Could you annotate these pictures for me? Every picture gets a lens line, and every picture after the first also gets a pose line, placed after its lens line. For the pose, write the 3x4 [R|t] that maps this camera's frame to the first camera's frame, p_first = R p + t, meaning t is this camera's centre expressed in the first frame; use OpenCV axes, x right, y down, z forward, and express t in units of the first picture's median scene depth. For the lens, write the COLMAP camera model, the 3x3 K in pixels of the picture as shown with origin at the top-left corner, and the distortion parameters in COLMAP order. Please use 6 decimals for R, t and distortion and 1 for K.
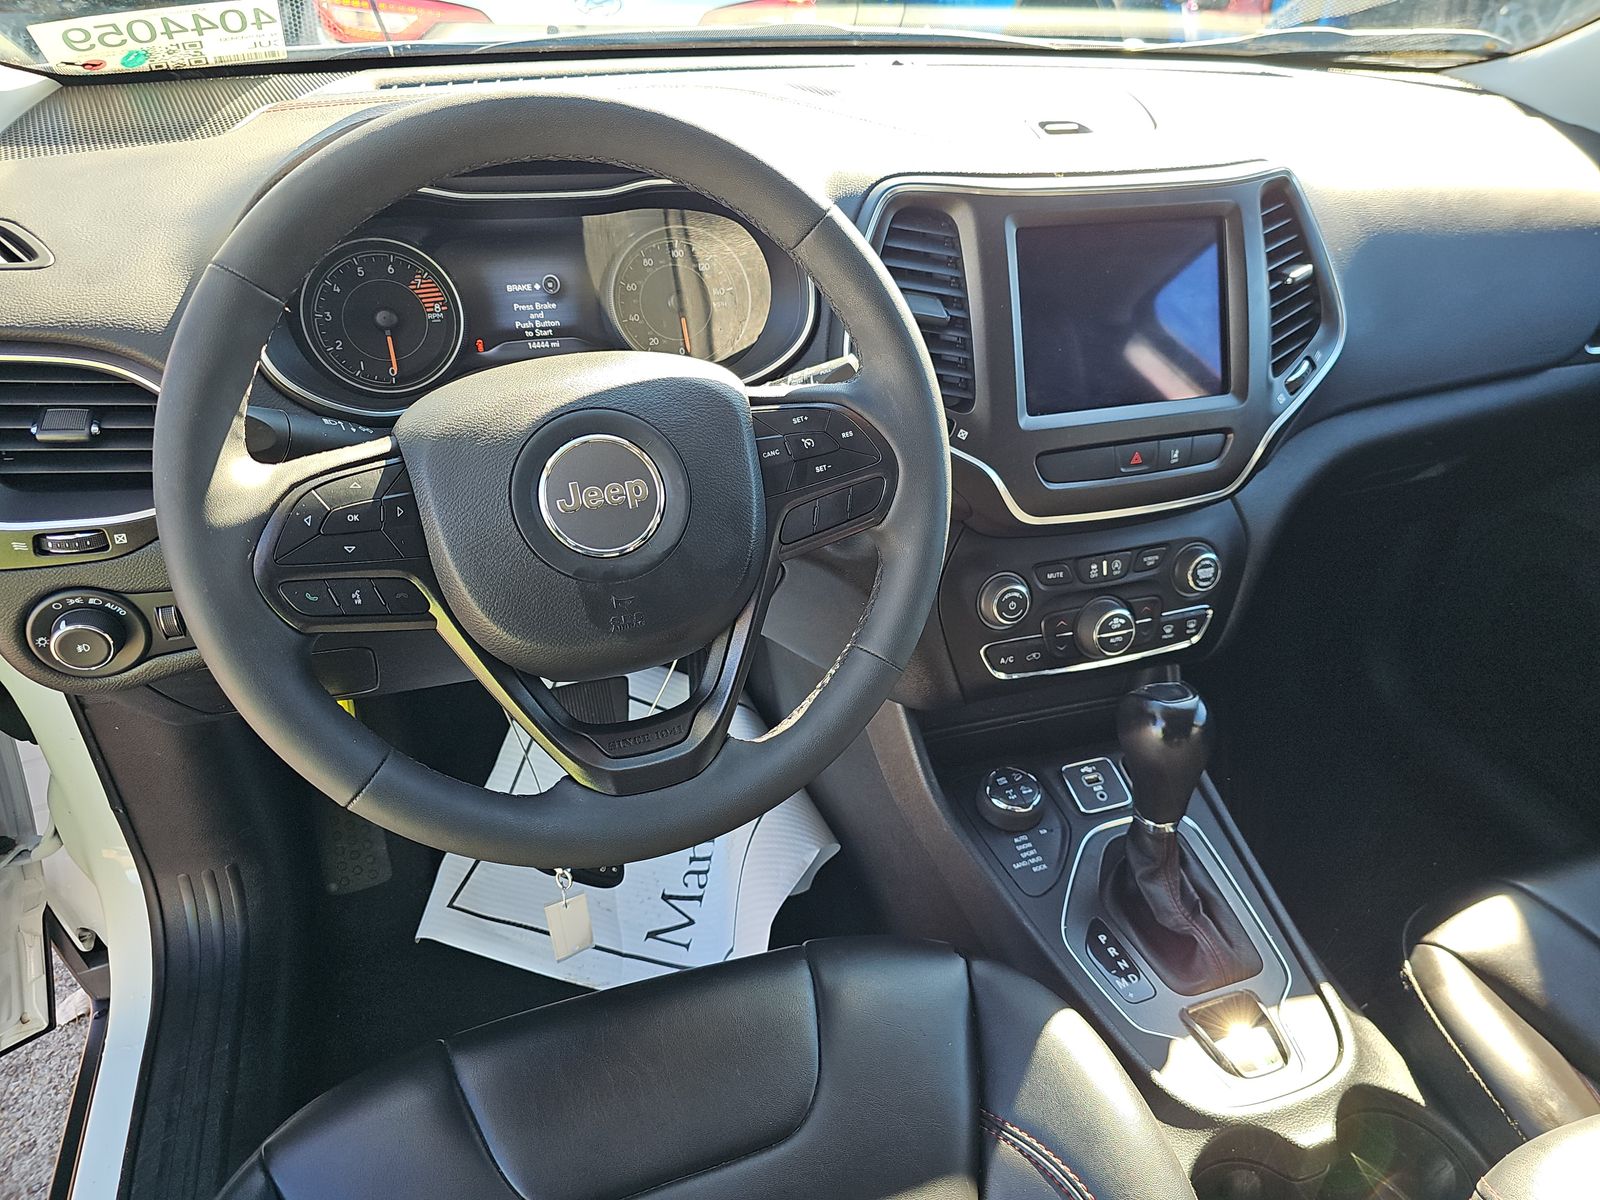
lens RADIAL K [[1145.6, 0, 830.4], [0, 1145.6, 599.6], [0, 0, 1]] dist [0.089325, -0.103050]
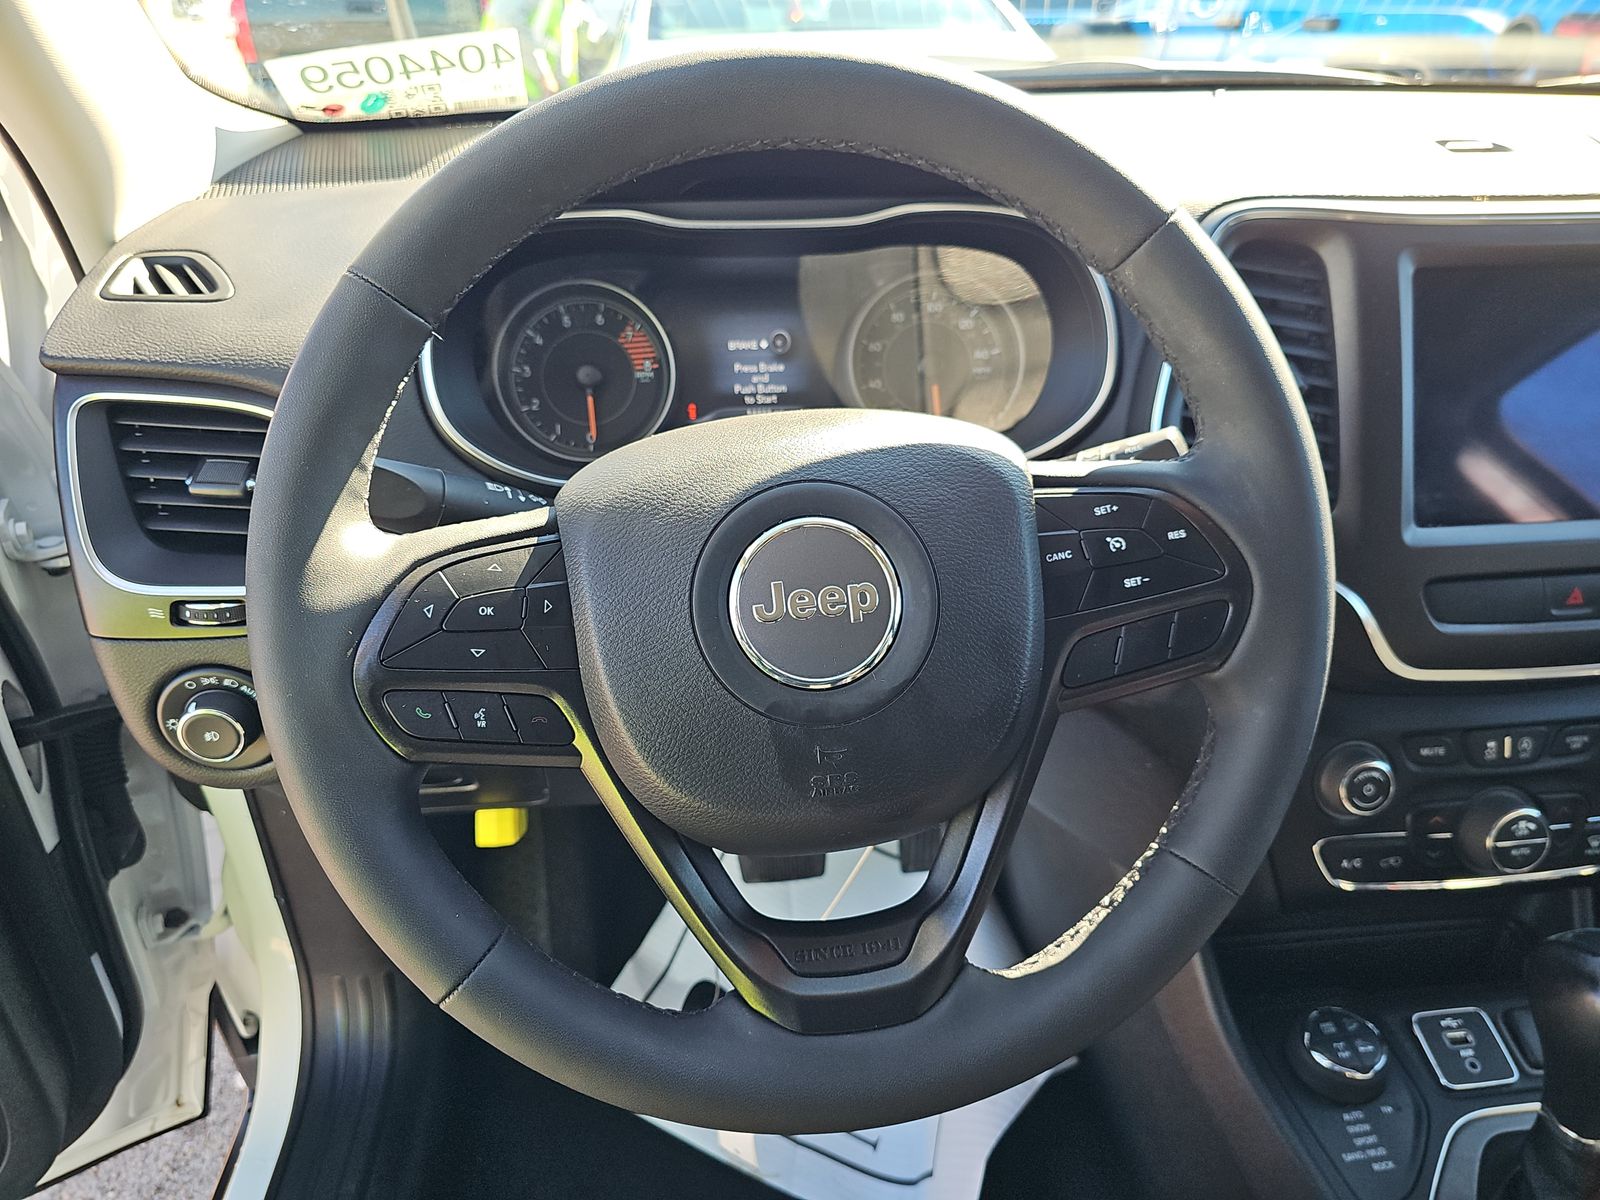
lens RADIAL K [[1145.6, 0, 830.4], [0, 1145.6, 599.6], [0, 0, 1]] dist [0.089325, -0.103050]
pose [[0.980486, 0.067151, -0.184763, -0.045202], [-0.083092, 0.993331, -0.079930, -0.027871], [0.178164, 0.093722, 0.979527, 0.238235]]
